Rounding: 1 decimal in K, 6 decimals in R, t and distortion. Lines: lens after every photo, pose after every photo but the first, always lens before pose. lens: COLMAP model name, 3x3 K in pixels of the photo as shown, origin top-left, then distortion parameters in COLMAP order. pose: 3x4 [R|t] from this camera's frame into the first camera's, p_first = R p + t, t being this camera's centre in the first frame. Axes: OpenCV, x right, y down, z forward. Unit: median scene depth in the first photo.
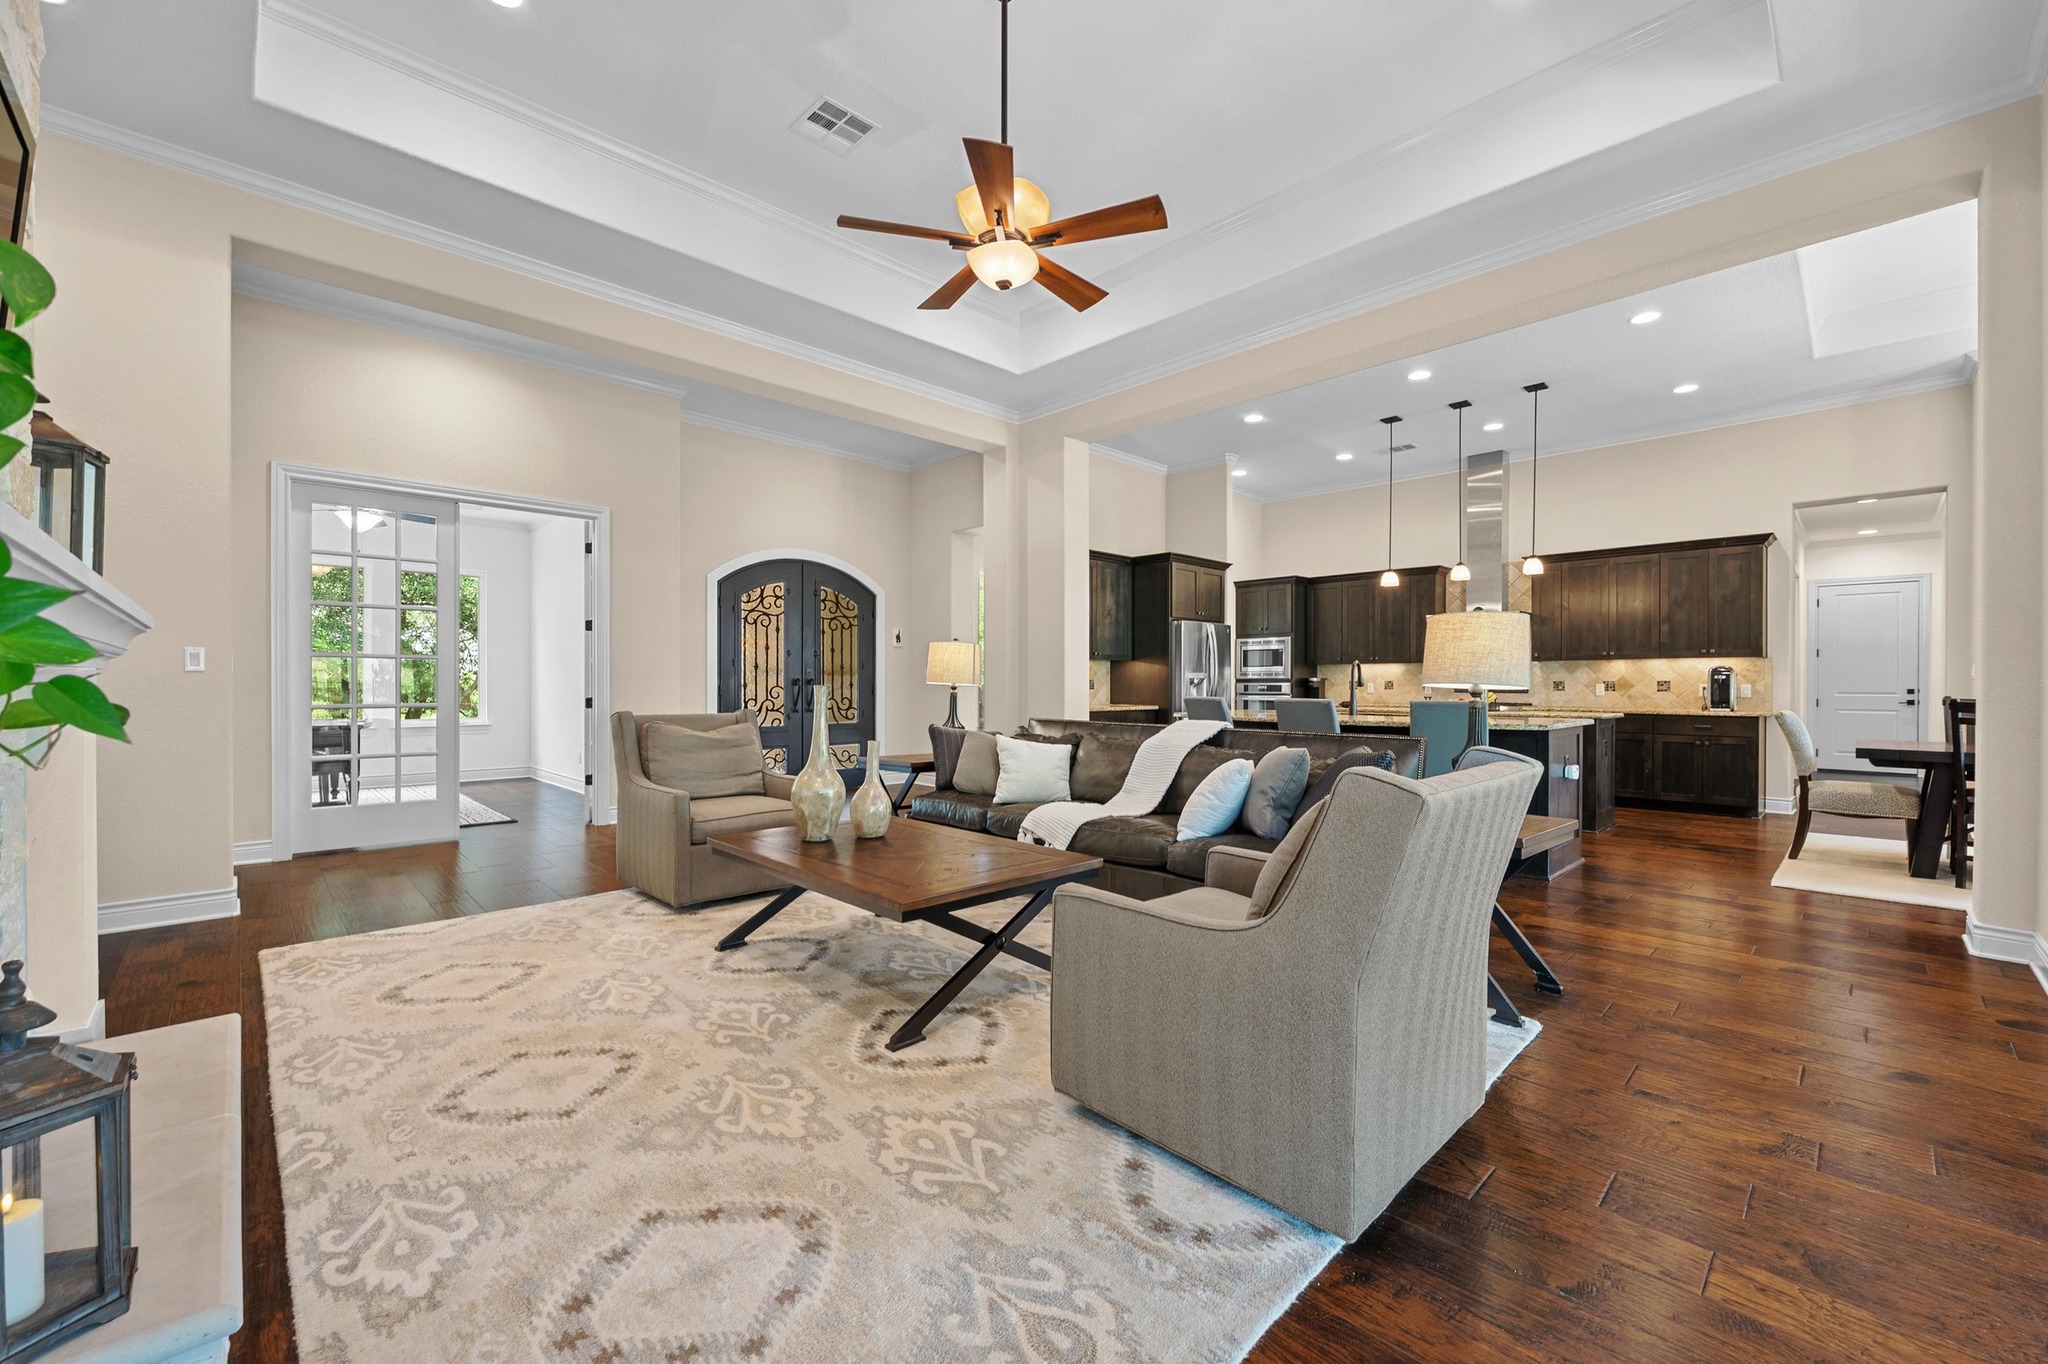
lens RADIAL K [[816.3, 0, 1026.7], [0, 816.3, 683.2], [0, 0, 1]] dist [-0.006485, 0.000140]
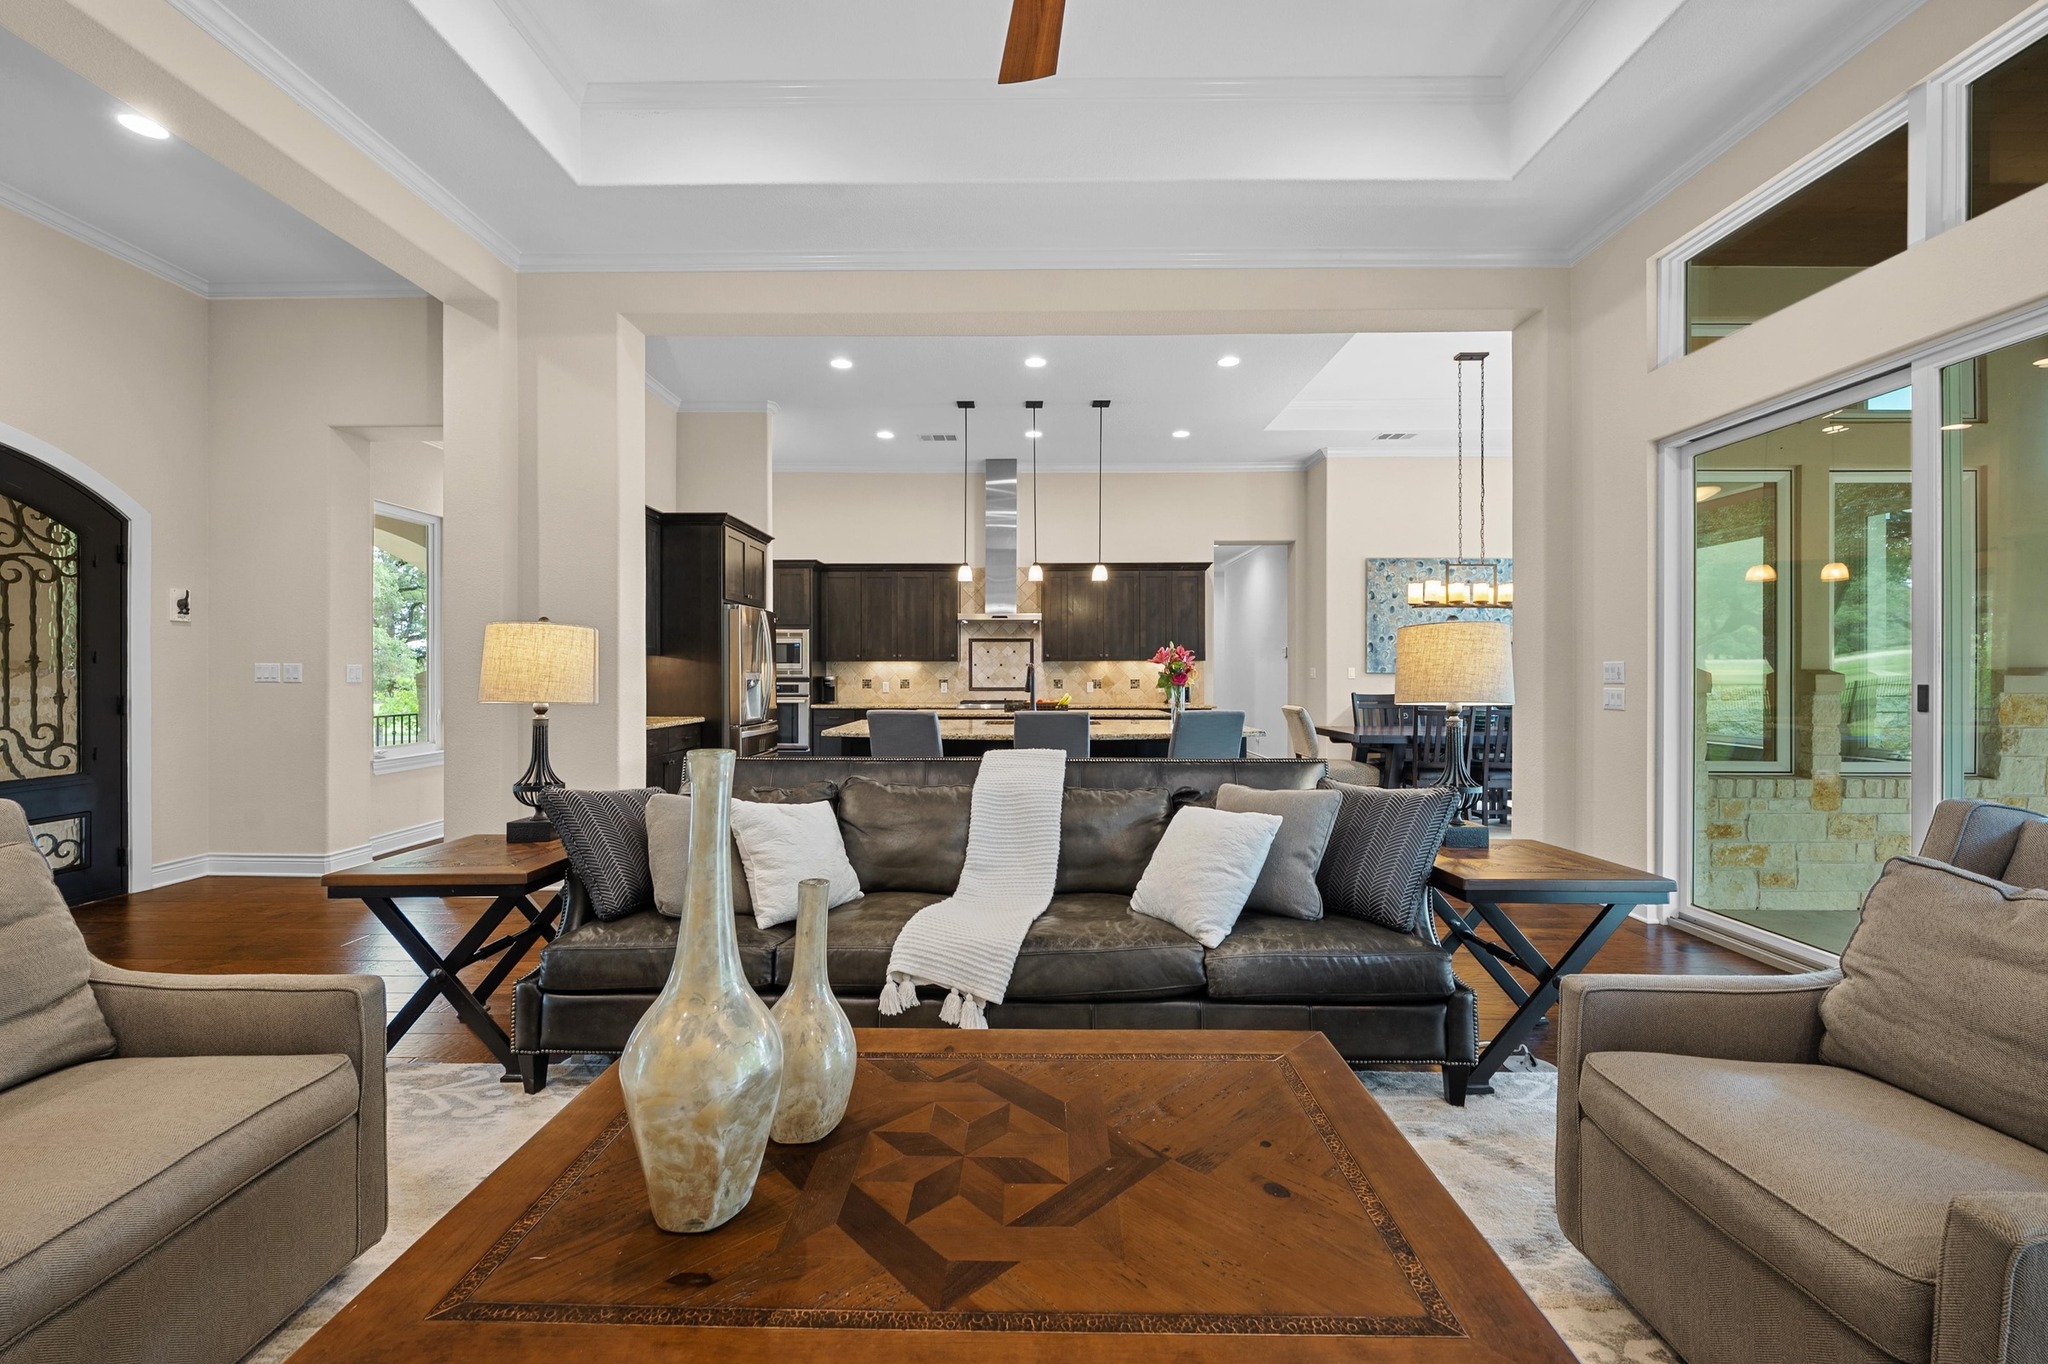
lens RADIAL K [[814.1, 0, 1020.2], [0, 814.1, 677.5], [0, 0, 1]] dist [-0.005387, 0.000279]
pose [[0.705698, -0.005382, 0.708493, -0.163500], [0.002013, 0.999982, 0.005590, -0.012103], [-0.708510, -0.002519, 0.705696, 0.271549]]
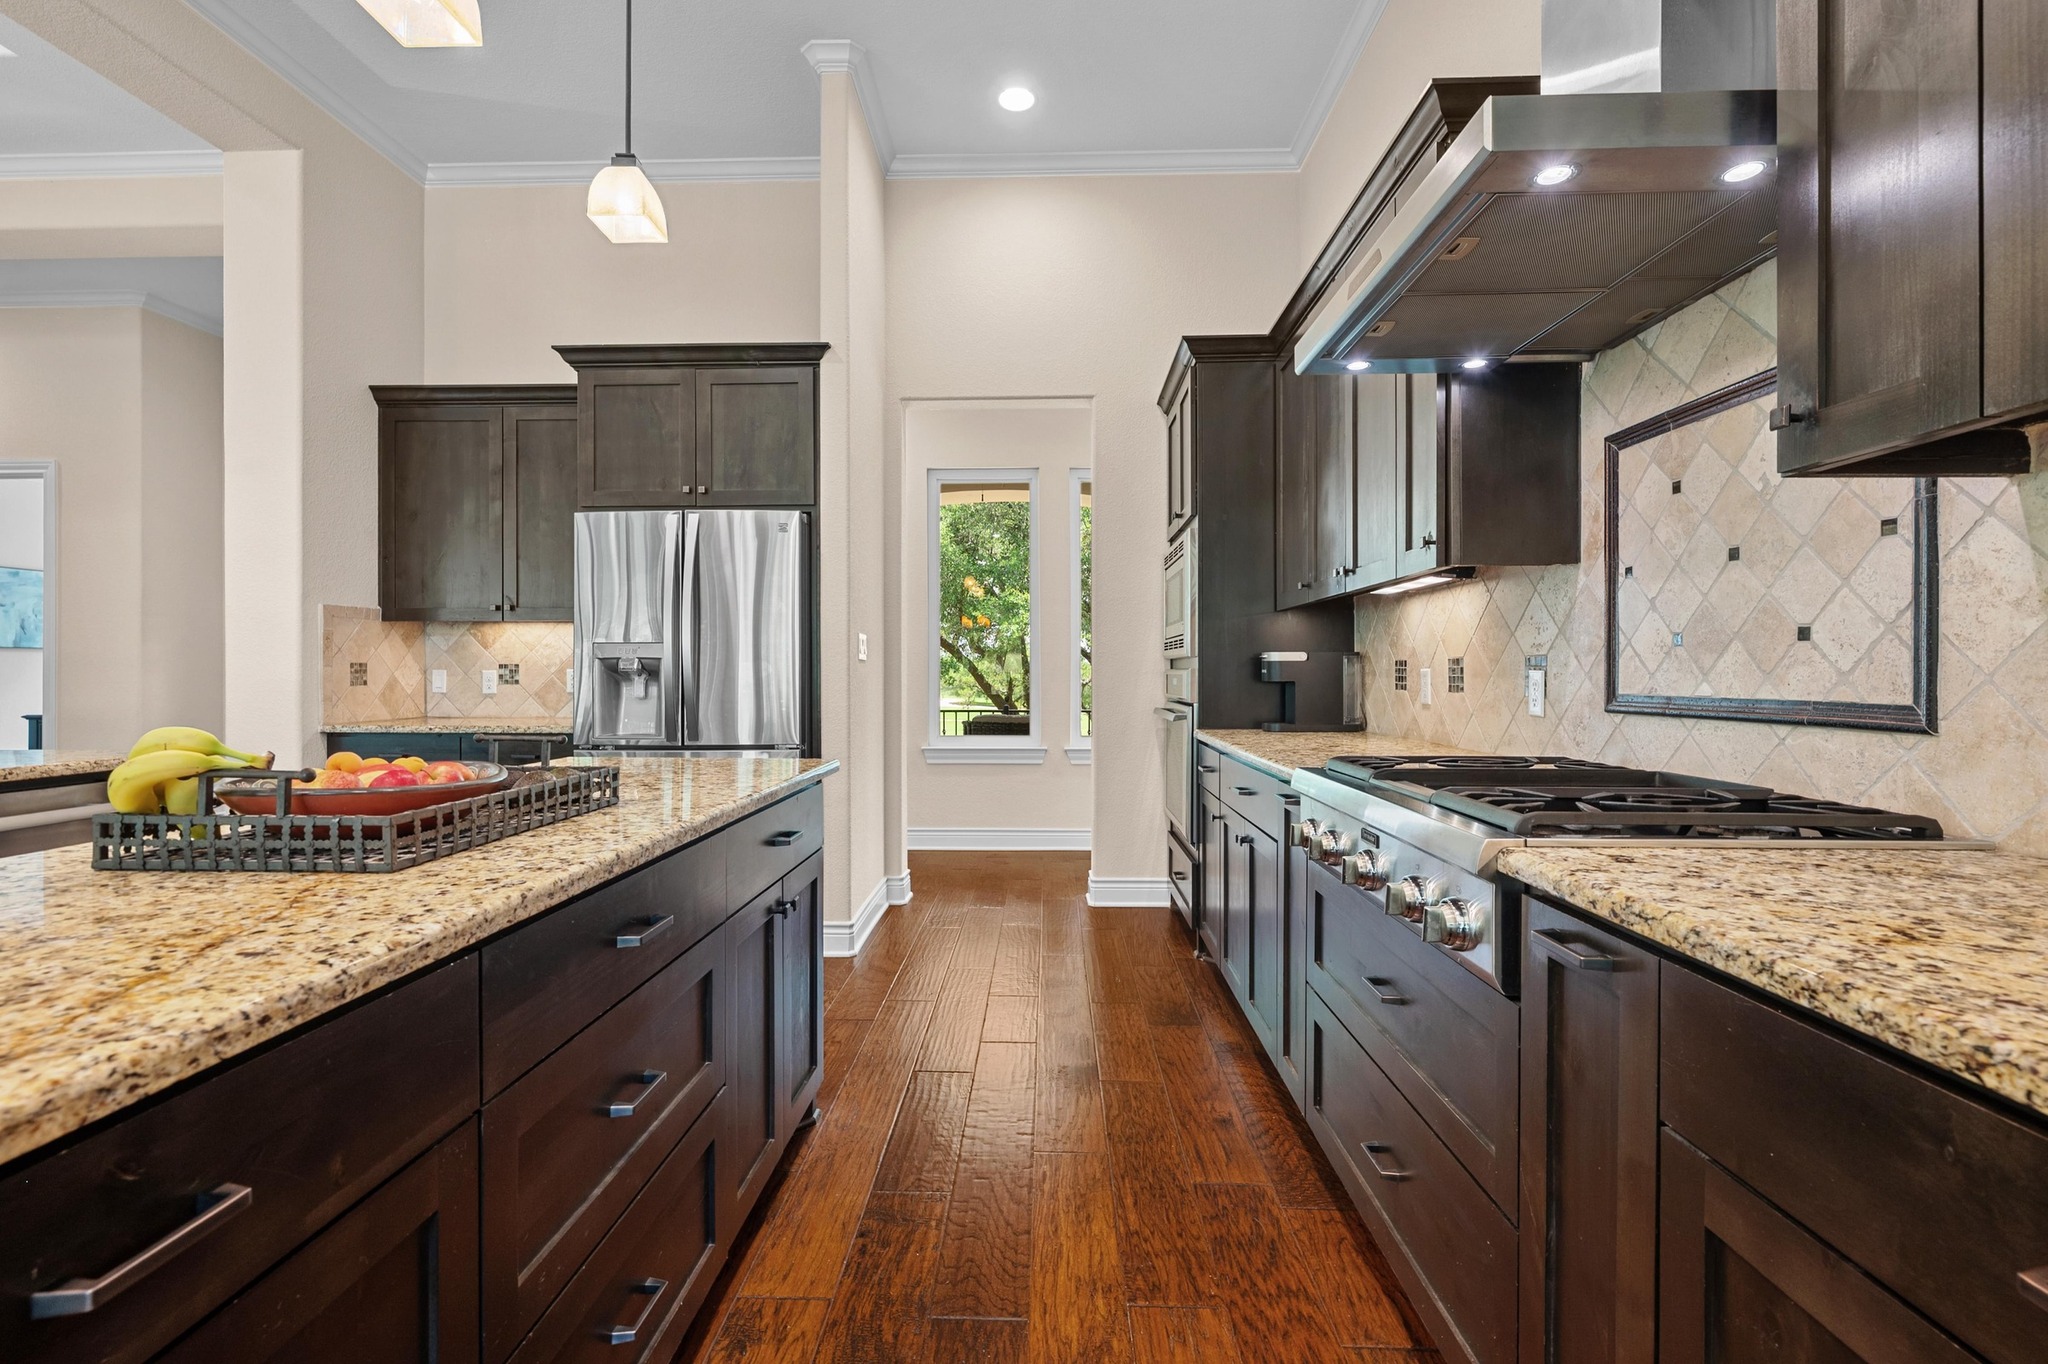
lens RADIAL K [[913.4, 0, 1024.4], [0, 913.4, 677.9], [0, 0, 1]] dist [0.000085, -0.000013]
pose [[0.692253, -0.000075, -0.721655, 0.655027], [0.000279, 1.000000, 0.000164, 0.003064], [0.721655, -0.000315, 0.692253, 0.844233]]
